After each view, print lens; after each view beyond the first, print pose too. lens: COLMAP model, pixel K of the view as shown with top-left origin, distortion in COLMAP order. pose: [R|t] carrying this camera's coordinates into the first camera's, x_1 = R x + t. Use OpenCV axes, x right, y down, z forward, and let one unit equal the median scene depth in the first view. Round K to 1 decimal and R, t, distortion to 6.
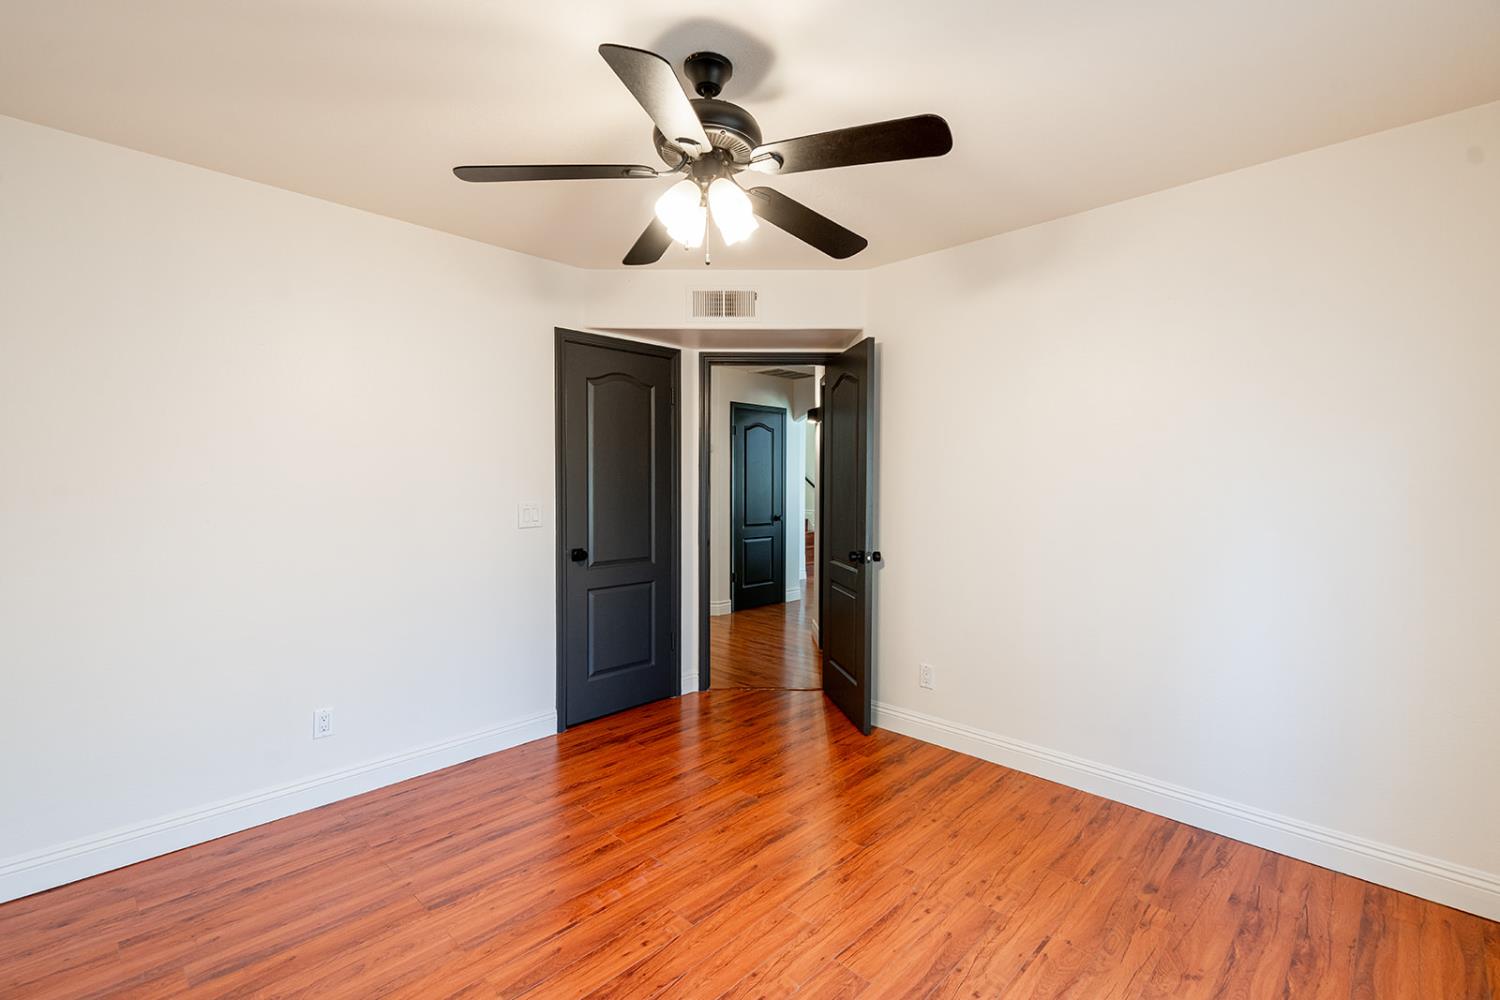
lens RADIAL K [[654.9, 0, 744.3], [0, 654.9, 499.7], [0, 0, 1]] dist [0.041790, -0.012611]
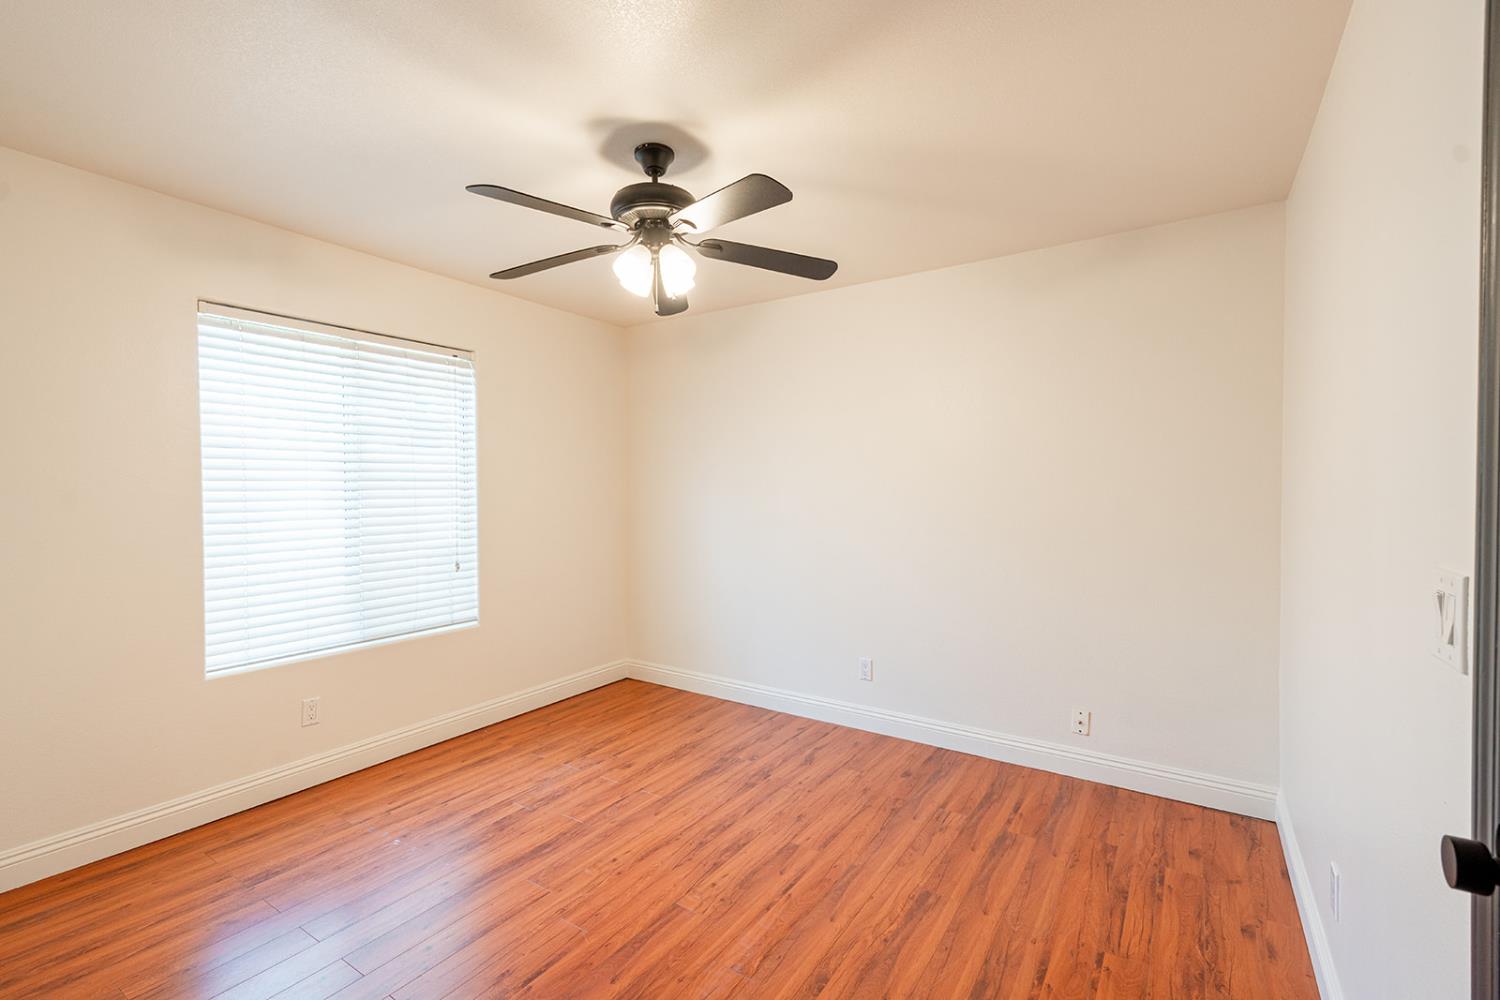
lens RADIAL K [[654.9, 0, 744.3], [0, 654.9, 499.7], [0, 0, 1]] dist [0.041790, -0.012611]
pose [[-0.983472, 0.000147, -0.181059, 0.008391], [-0.006874, 0.999248, 0.038152, -0.051157], [0.180928, 0.038766, -0.982732, 1.986392]]
